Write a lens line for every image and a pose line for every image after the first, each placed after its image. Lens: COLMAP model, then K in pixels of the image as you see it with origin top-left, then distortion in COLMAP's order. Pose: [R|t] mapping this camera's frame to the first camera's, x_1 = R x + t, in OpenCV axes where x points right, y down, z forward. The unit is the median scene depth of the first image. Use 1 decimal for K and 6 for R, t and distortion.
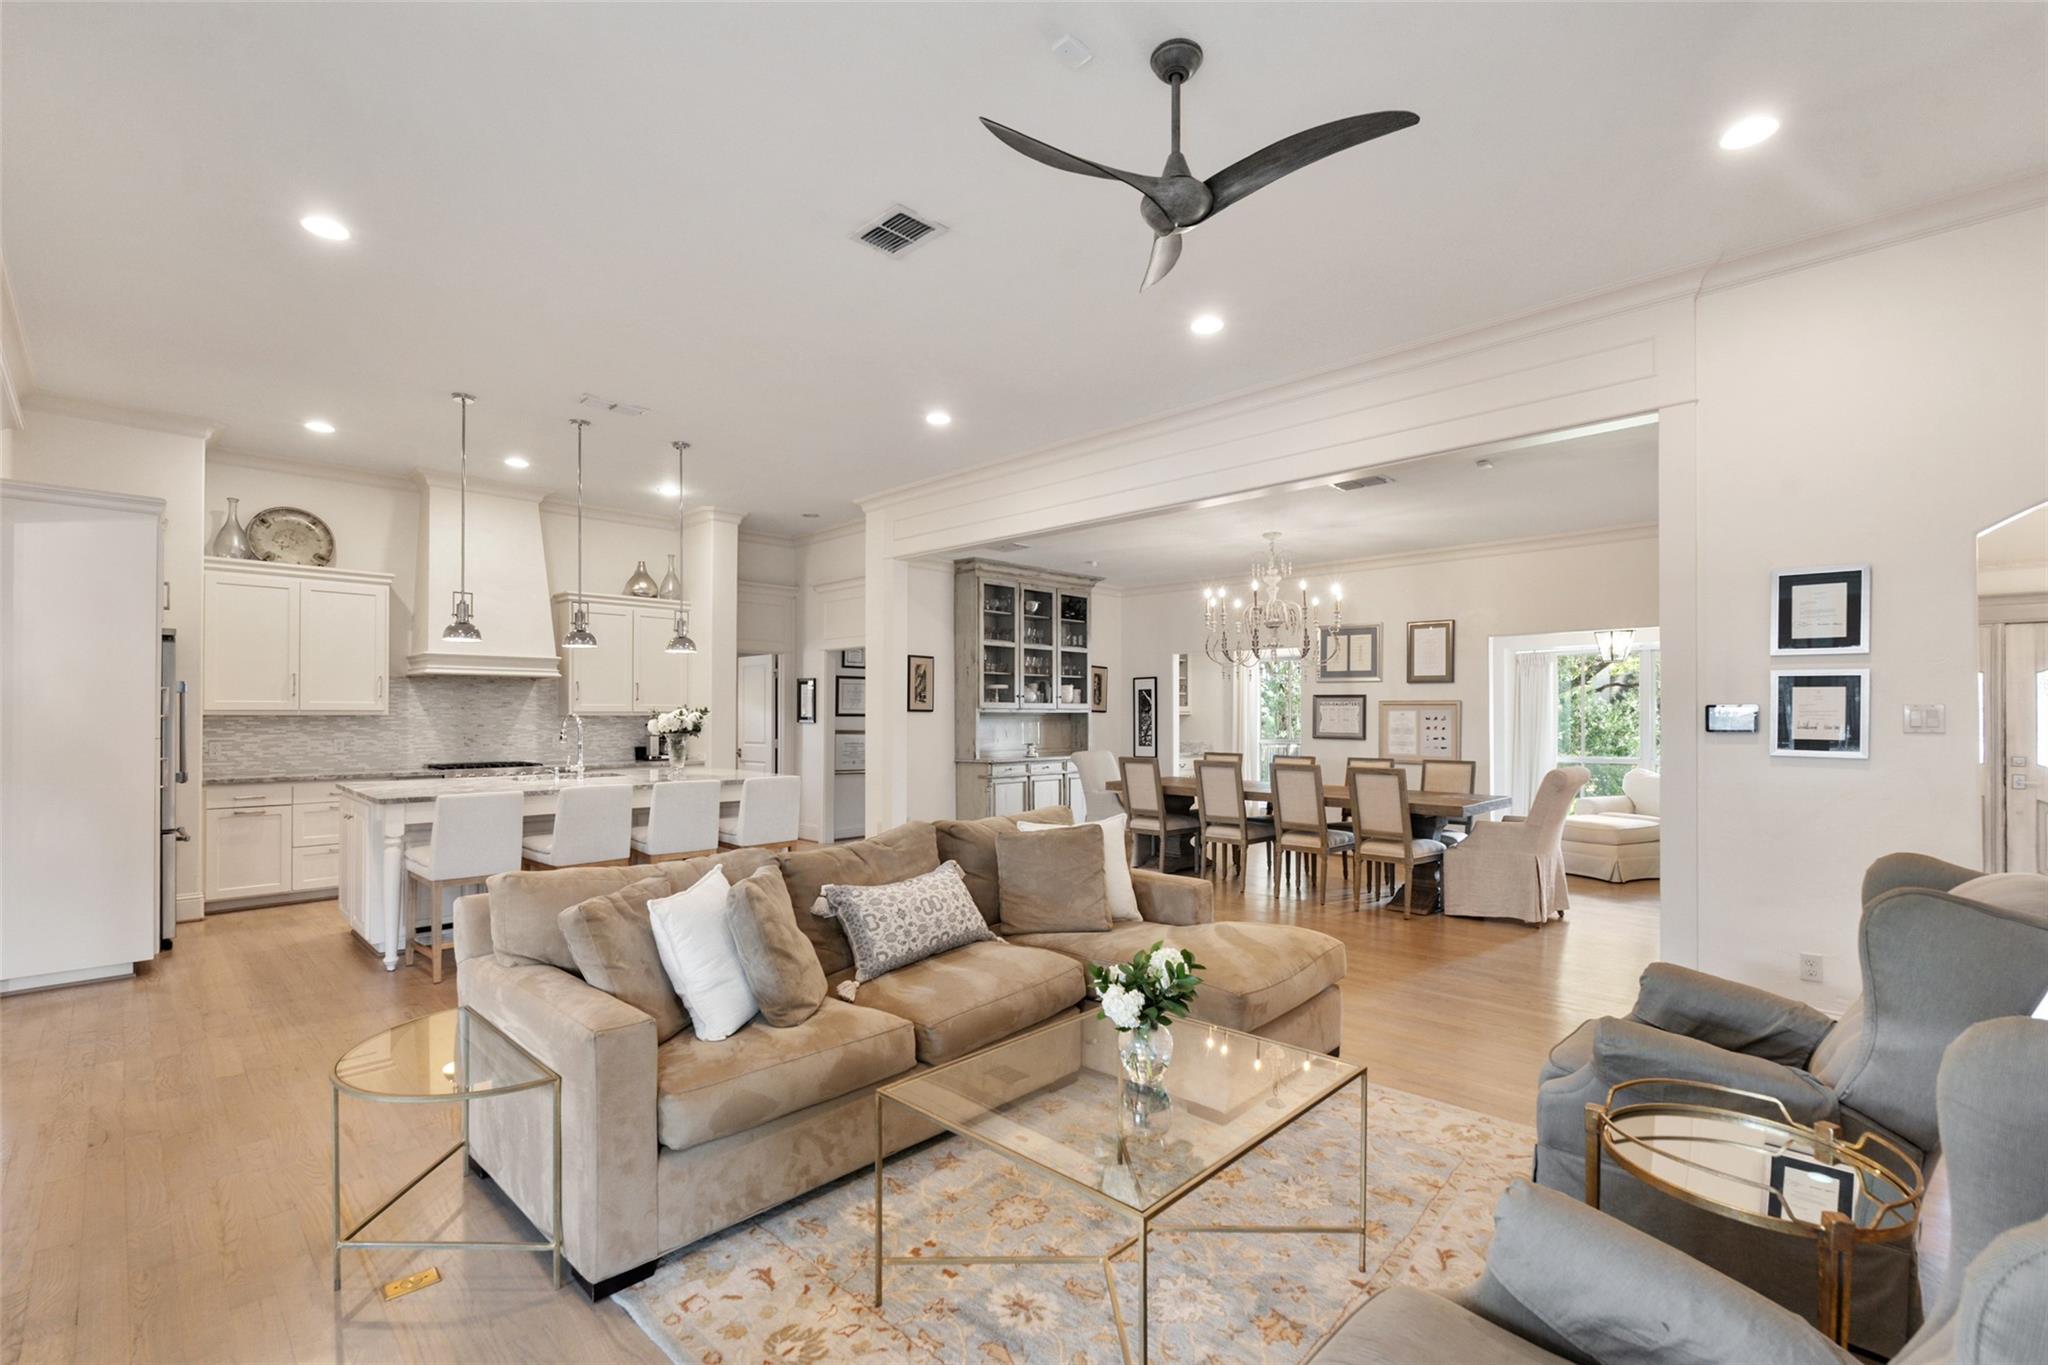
lens RADIAL K [[895.0, 0, 993.4], [0, 895.0, 701.9], [0, 0, 1]] dist [0.000170, 0.000562]
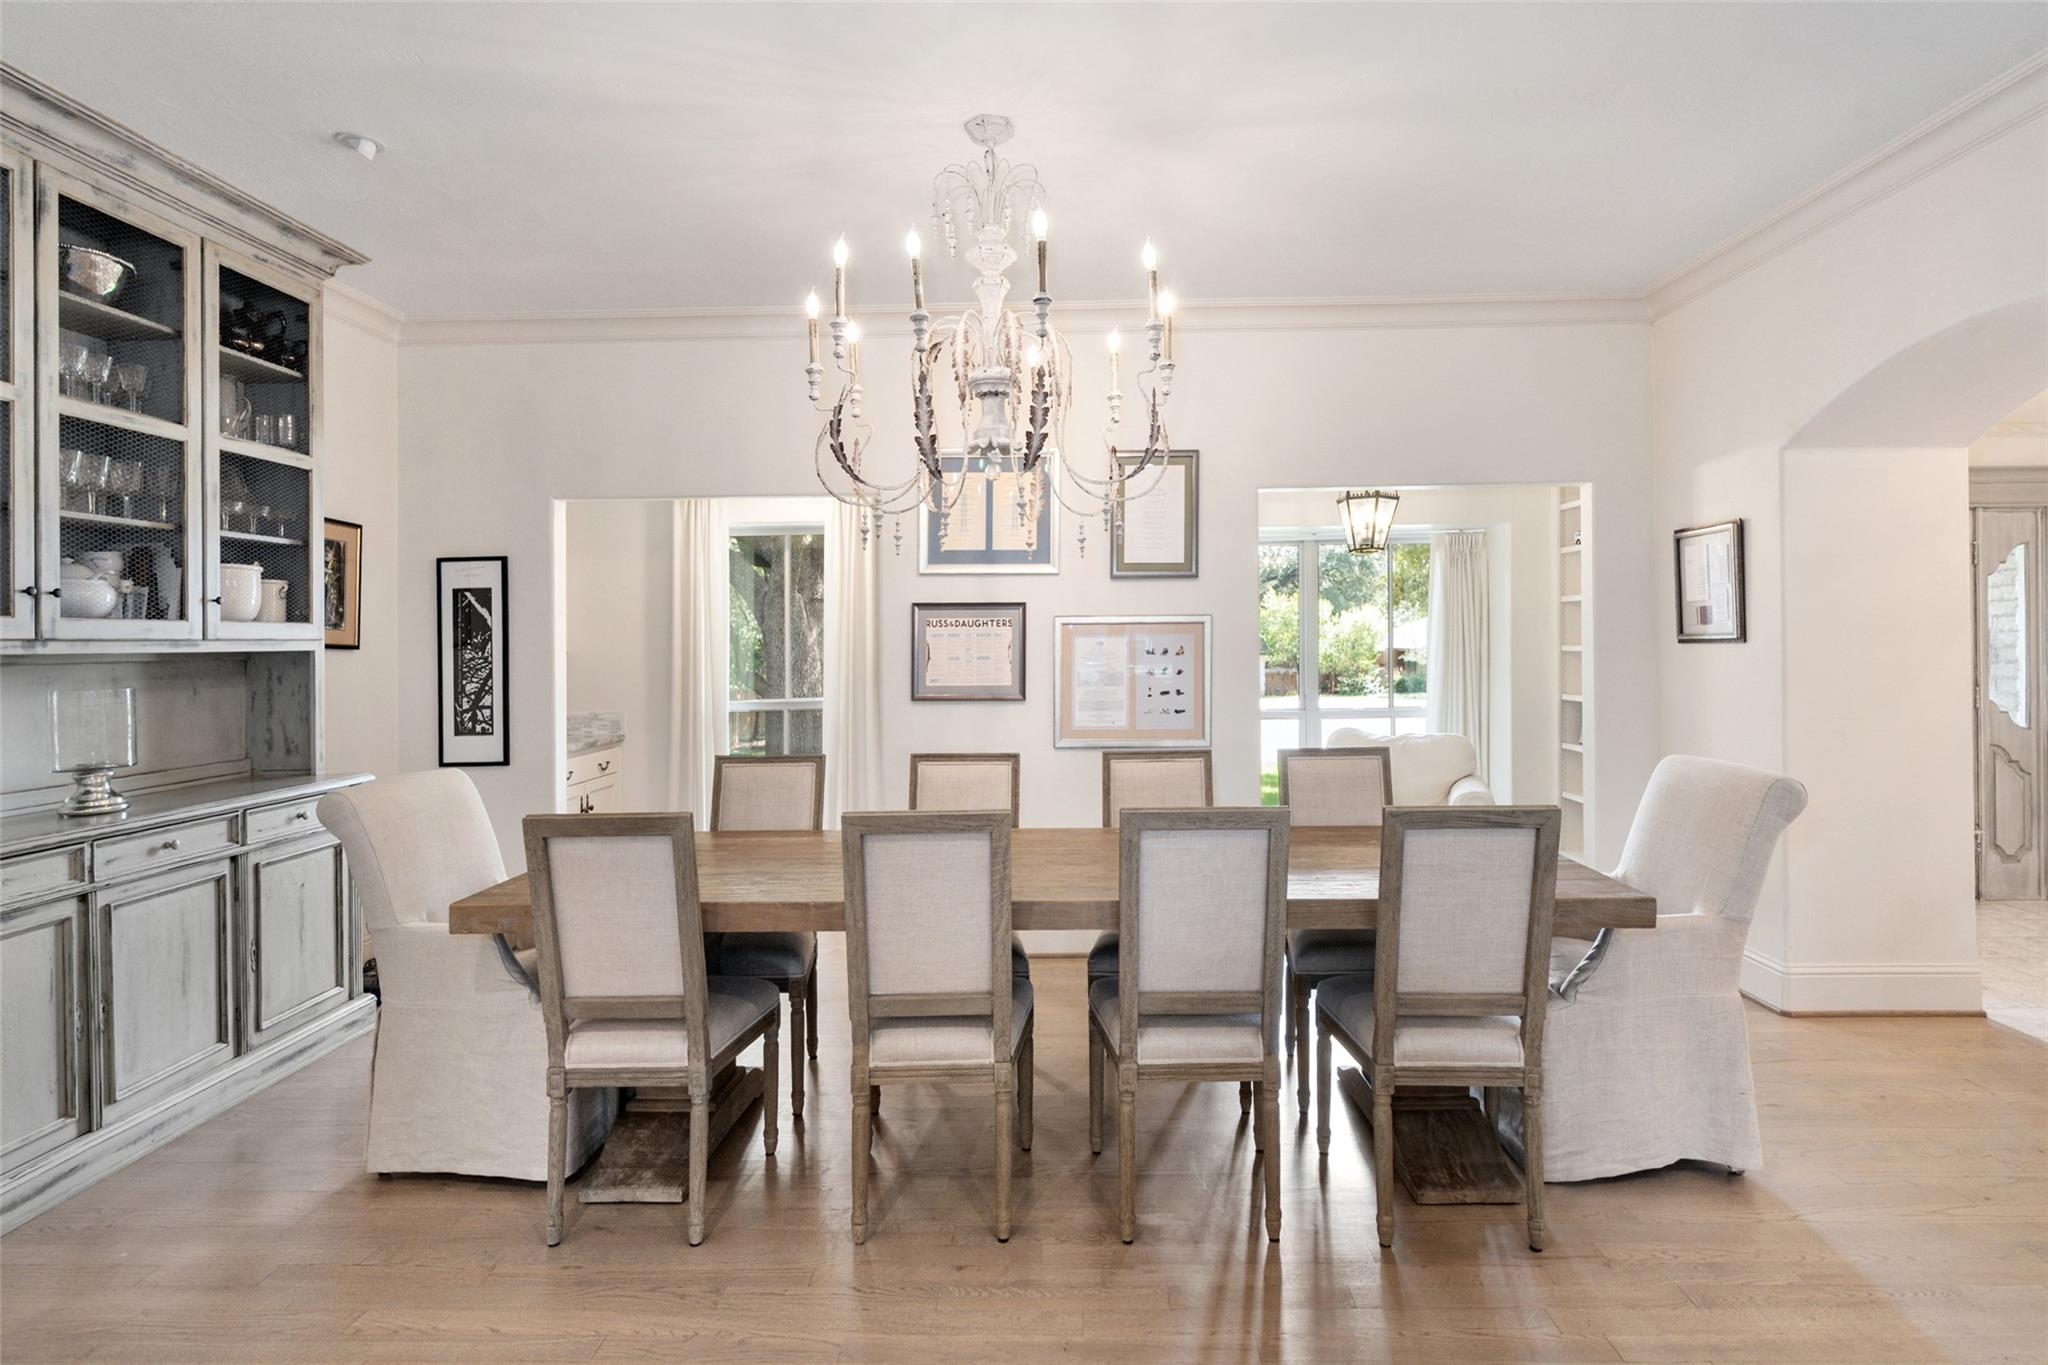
lens RADIAL K [[1105.1, 0, 992.5], [0, 1105.1, 633.6], [0, 0, 1]] dist [-0.000540, 0.000361]
pose [[0.745365, -0.005049, 0.666637, 0.024274], [0.004850, 0.999986, 0.002151, 0.006969], [-0.666638, 0.001630, 0.745379, 0.626013]]
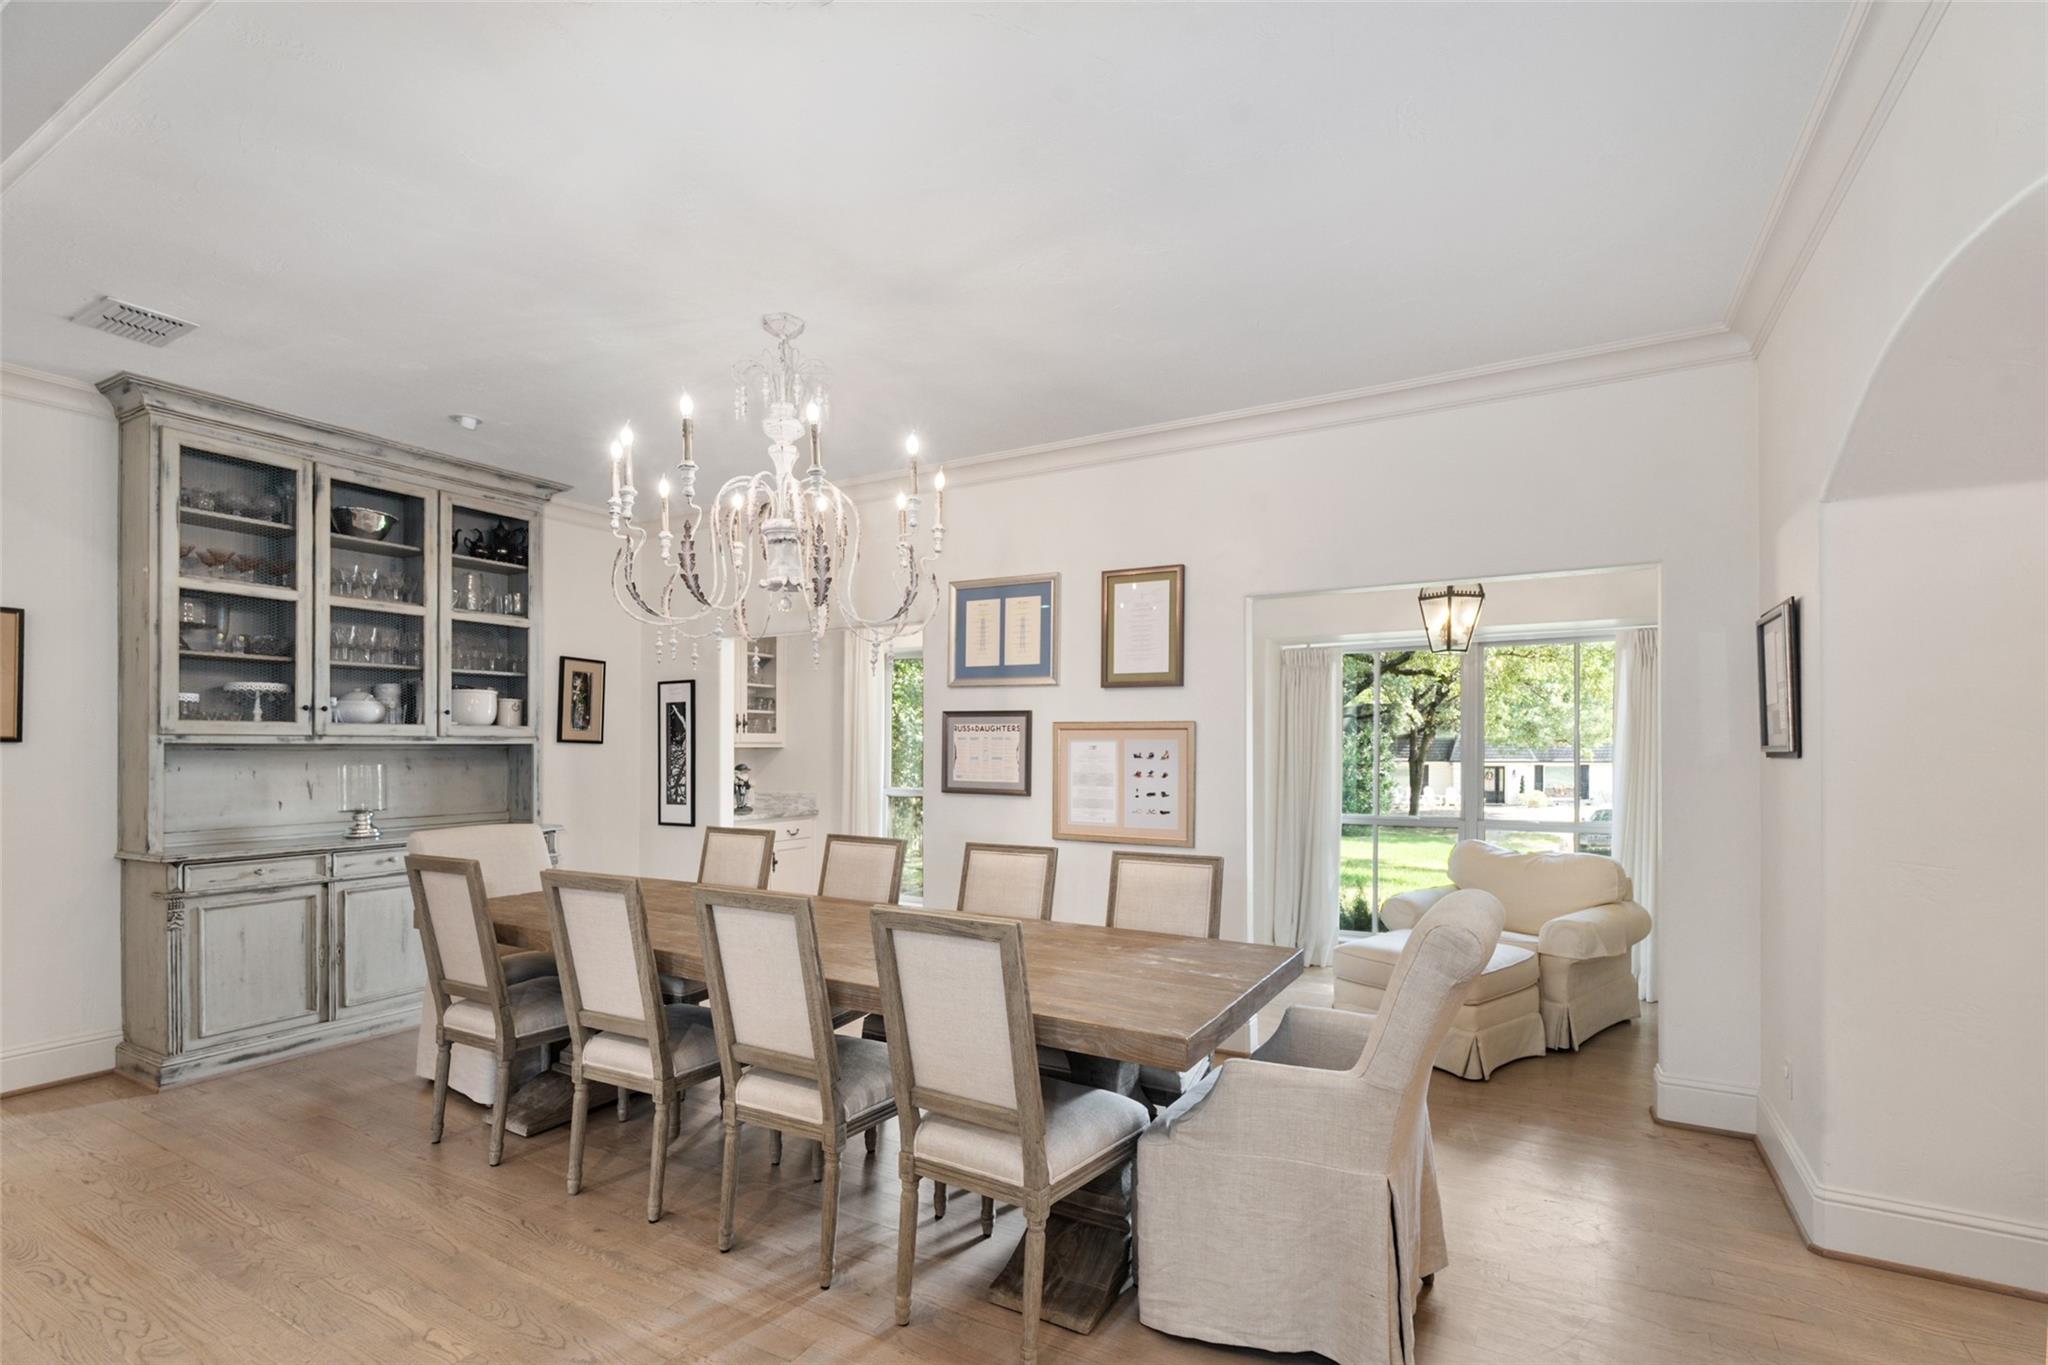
lens RADIAL K [[915.1, 0, 958.7], [0, 915.1, 733.2], [0, 0, 1]] dist [0.000096, 0.000061]
pose [[0.976955, 0.003075, 0.213425, 0.276815], [-0.003071, 0.999995, -0.000347, 0.005956], [-0.213425, -0.000317, 0.976959, 0.514453]]
